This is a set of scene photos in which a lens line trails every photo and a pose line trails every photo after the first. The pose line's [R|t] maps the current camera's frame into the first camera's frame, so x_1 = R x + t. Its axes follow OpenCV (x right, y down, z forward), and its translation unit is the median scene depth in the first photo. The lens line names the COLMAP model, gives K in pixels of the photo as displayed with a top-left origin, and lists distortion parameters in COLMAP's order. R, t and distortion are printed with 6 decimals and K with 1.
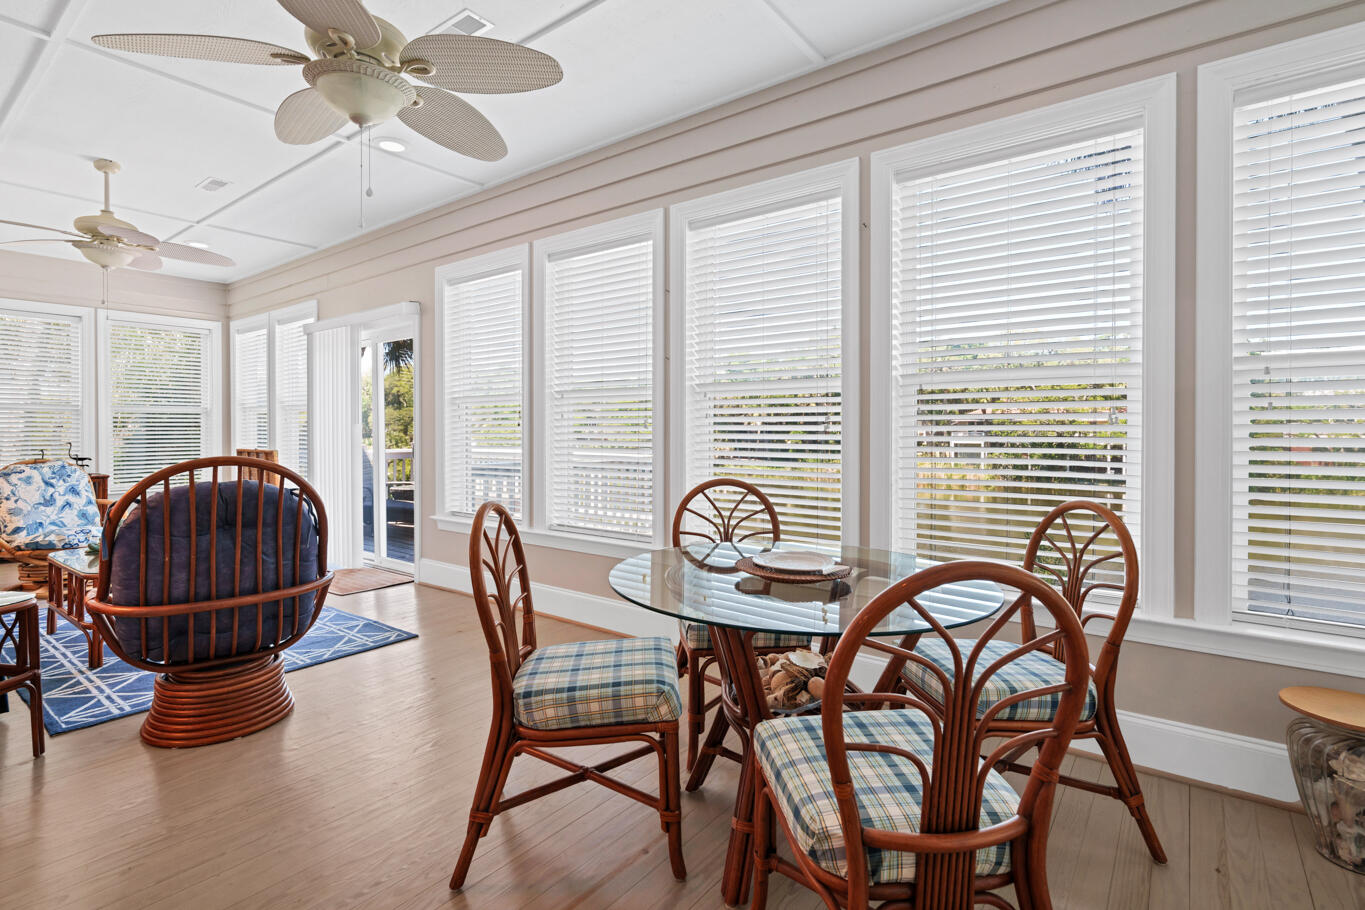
lens RADIAL K [[637.6, 0, 681.4], [0, 637.6, 437.8], [0, 0, 1]] dist [-0.001555, -0.000308]
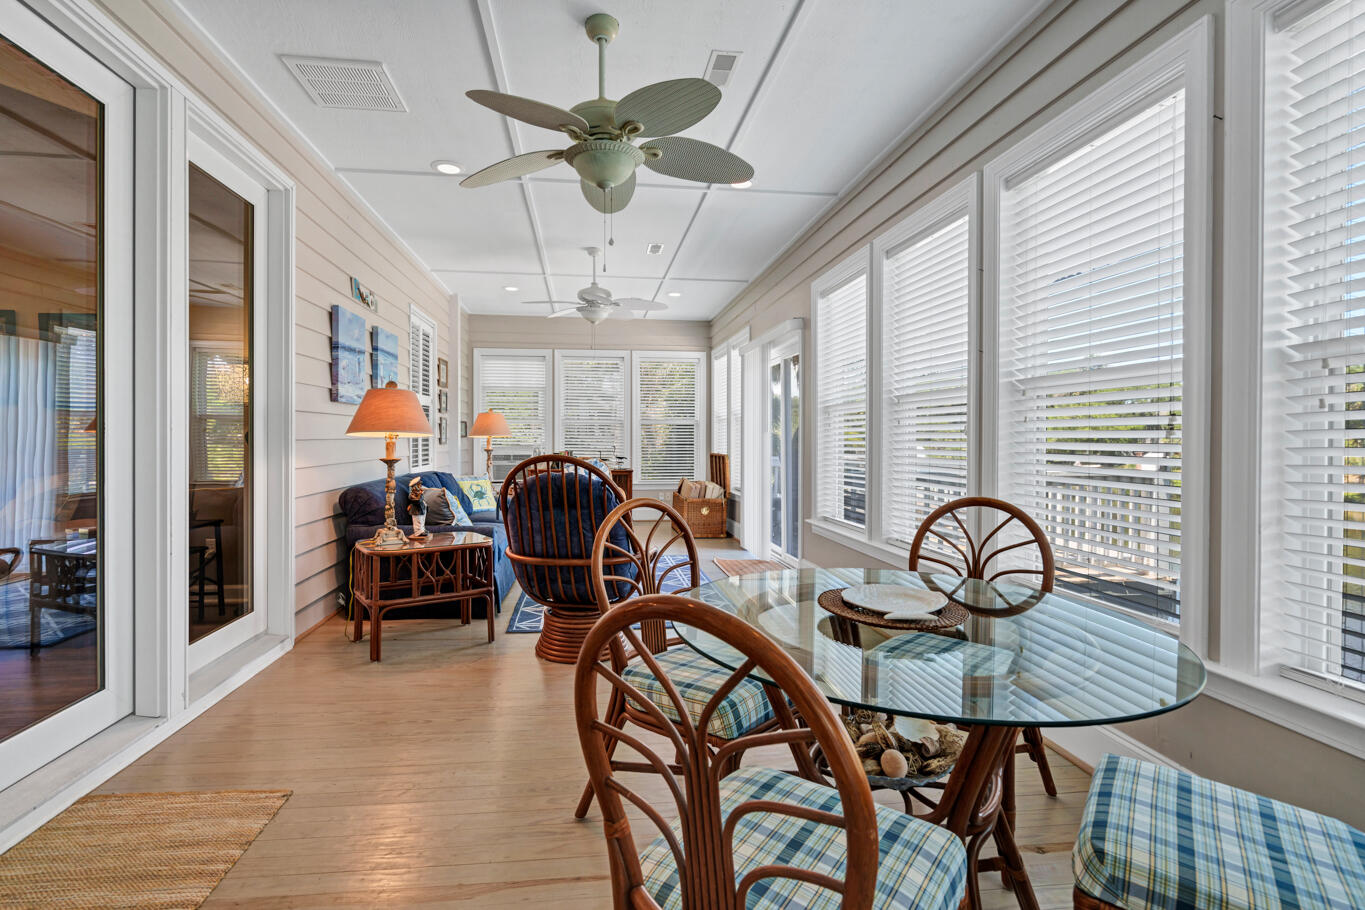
lens RADIAL K [[646.6, 0, 680.0], [0, 646.6, 448.4], [0, 0, 1]] dist [-0.002144, 0.000044]
pose [[0.710606, 0.014007, -0.703450, 0.299087], [-0.013139, 0.999892, 0.006637, 0.001665], [0.703467, 0.004526, 0.710713, 0.127705]]
